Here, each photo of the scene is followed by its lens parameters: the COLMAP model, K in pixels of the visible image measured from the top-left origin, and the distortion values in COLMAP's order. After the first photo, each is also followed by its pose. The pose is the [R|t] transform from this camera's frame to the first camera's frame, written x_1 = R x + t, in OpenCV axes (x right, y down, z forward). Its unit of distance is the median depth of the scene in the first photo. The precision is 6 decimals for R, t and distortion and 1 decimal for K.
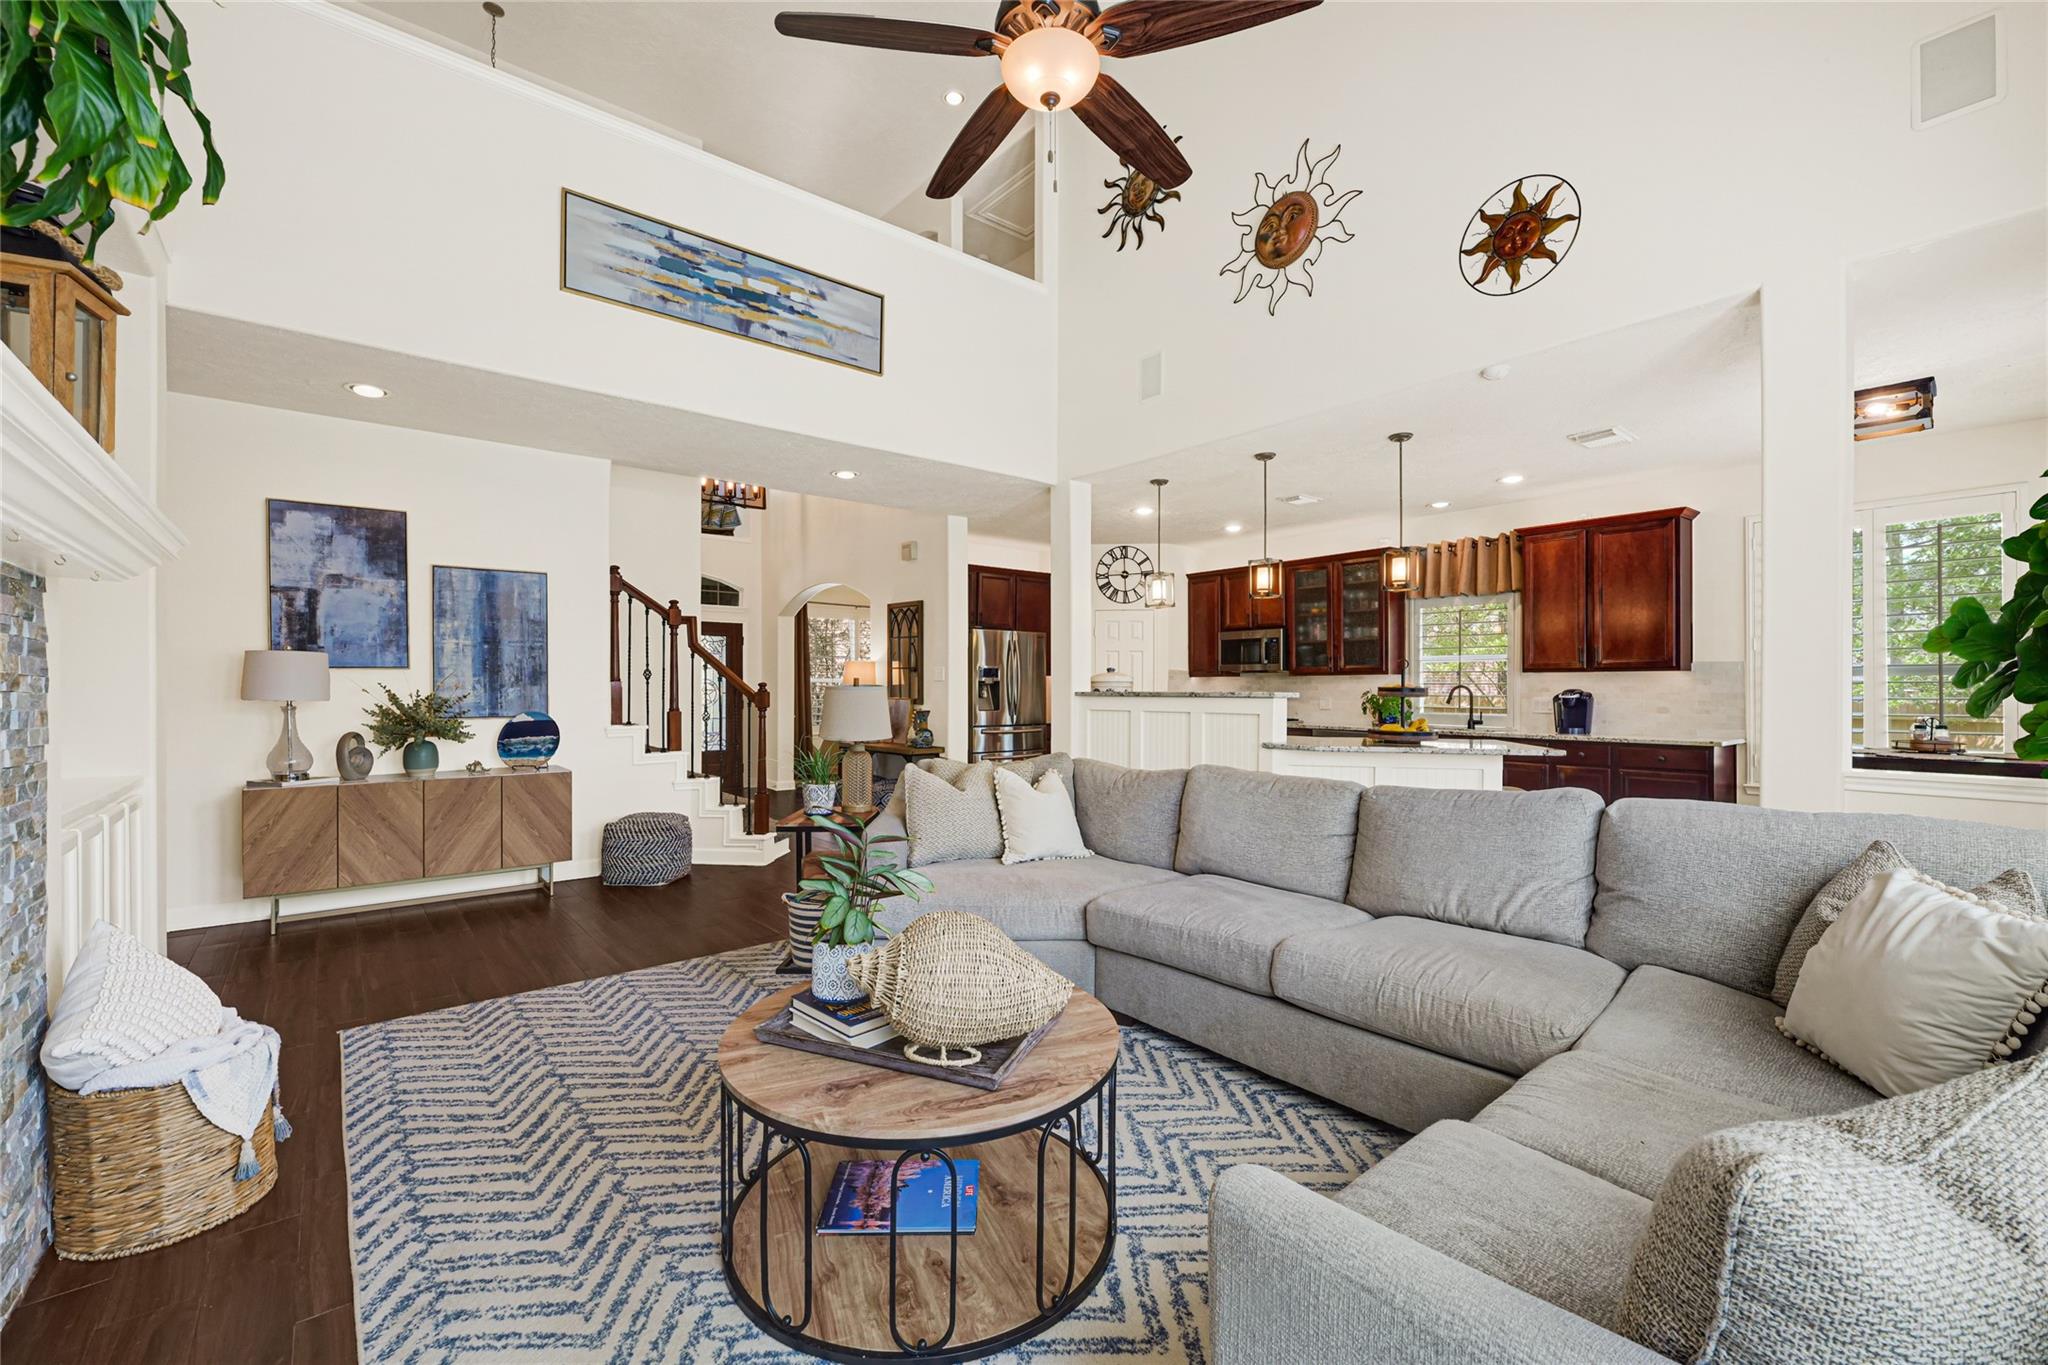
lens RADIAL K [[844.8, 0, 1024.0], [0, 844.8, 682.5], [0, 0, 1]] dist [0.001867, 0.000080]
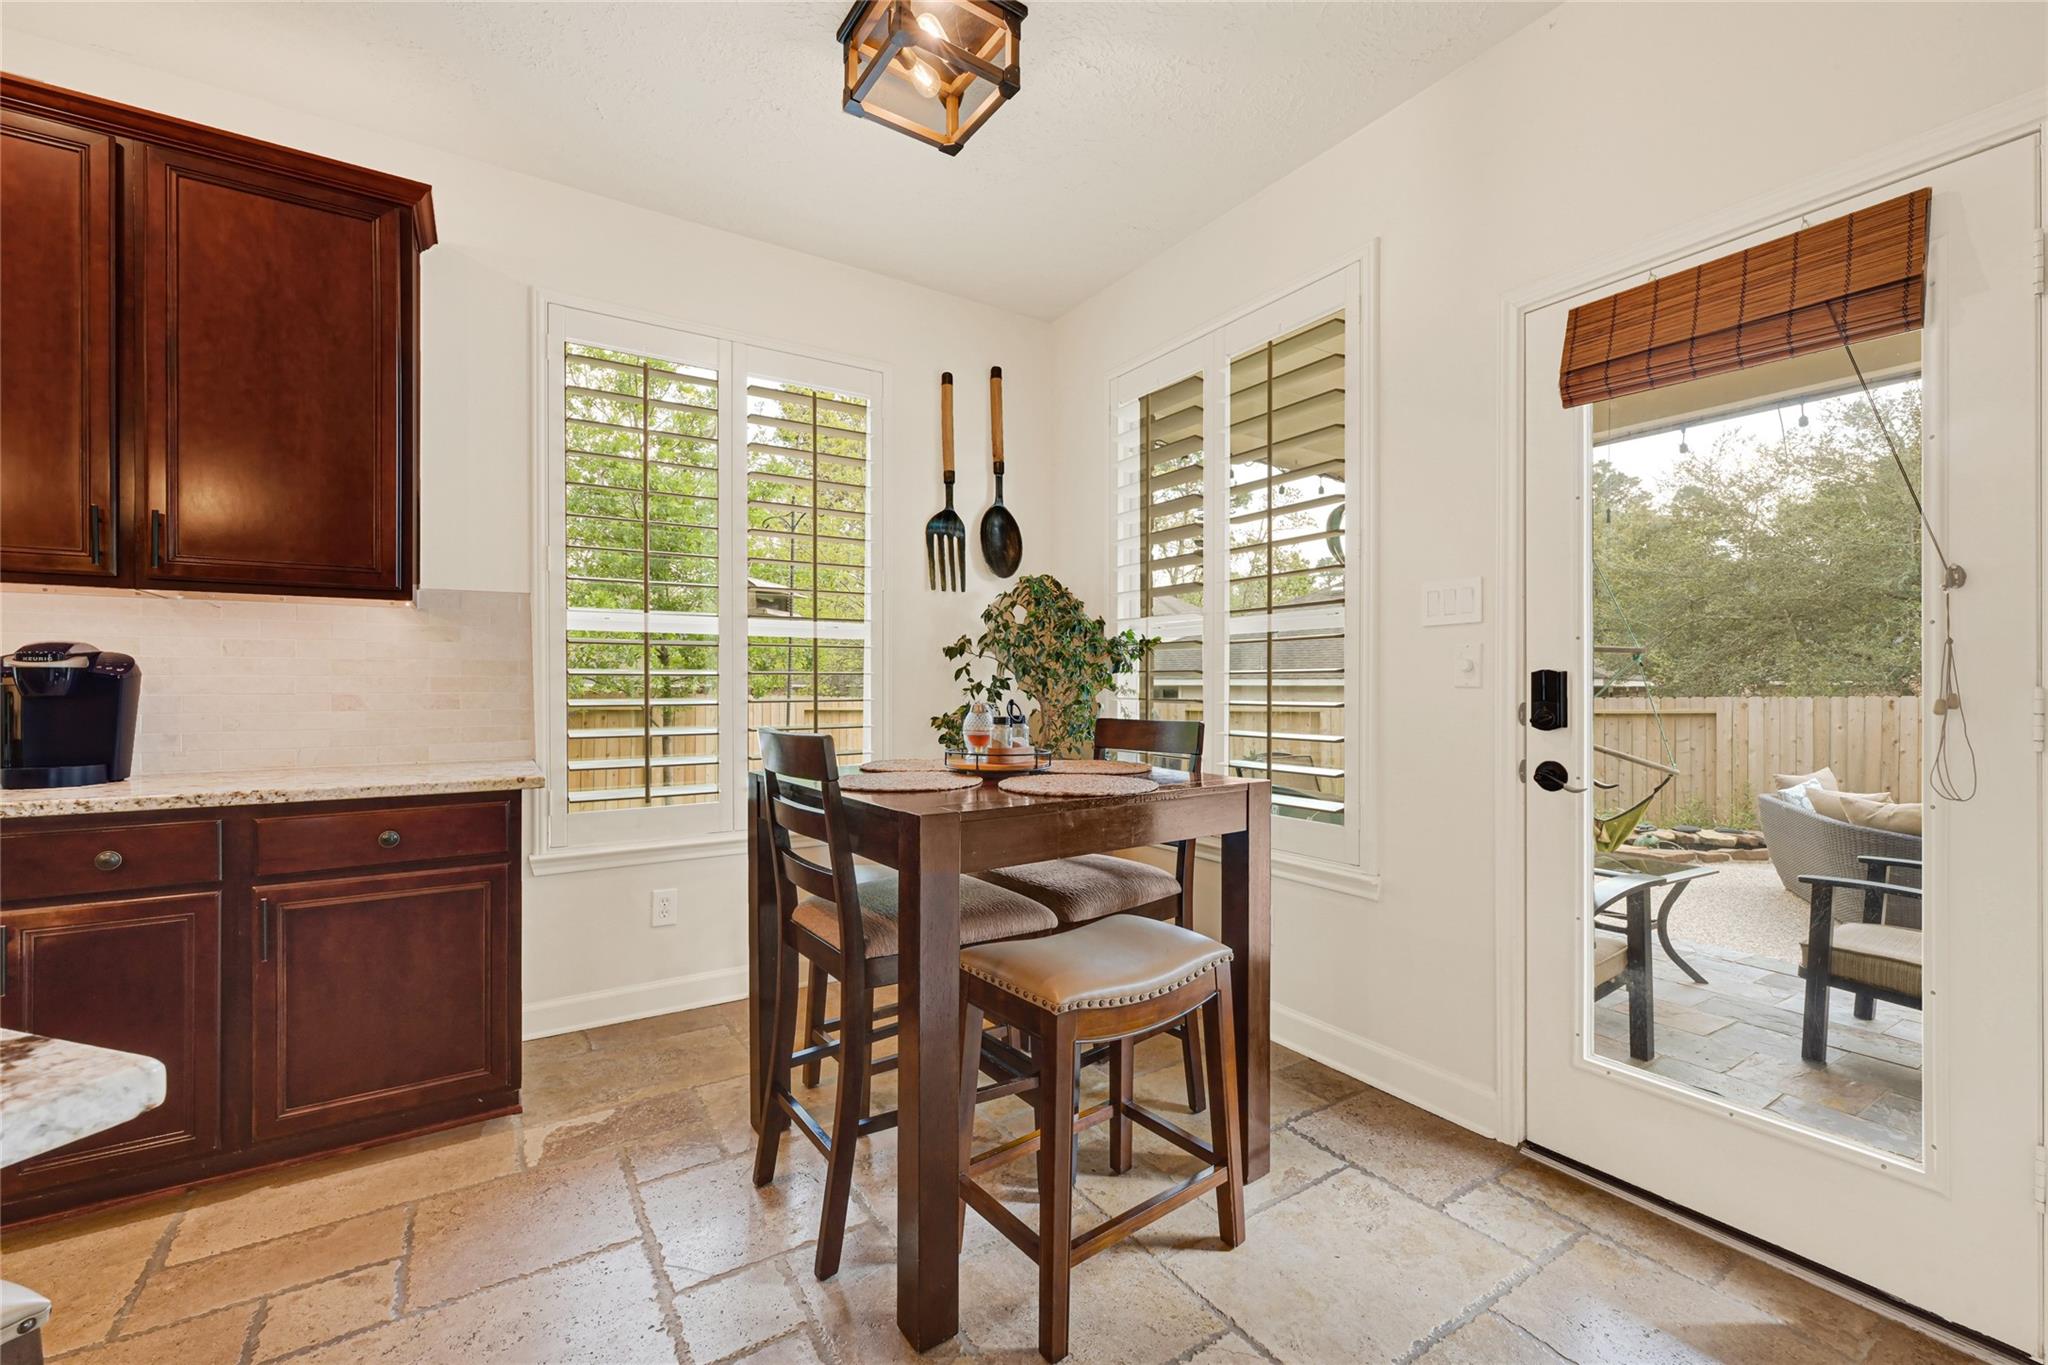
lens RADIAL K [[842.1, 0, 1020.8], [0, 842.1, 687.6], [0, 0, 1]] dist [-0.000665, 0.000088]
pose [[0.102772, -0.003377, 0.994699, 0.338701], [-0.009044, 0.999950, 0.004329, 0.018073], [-0.994664, -0.009441, 0.102736, 0.552477]]
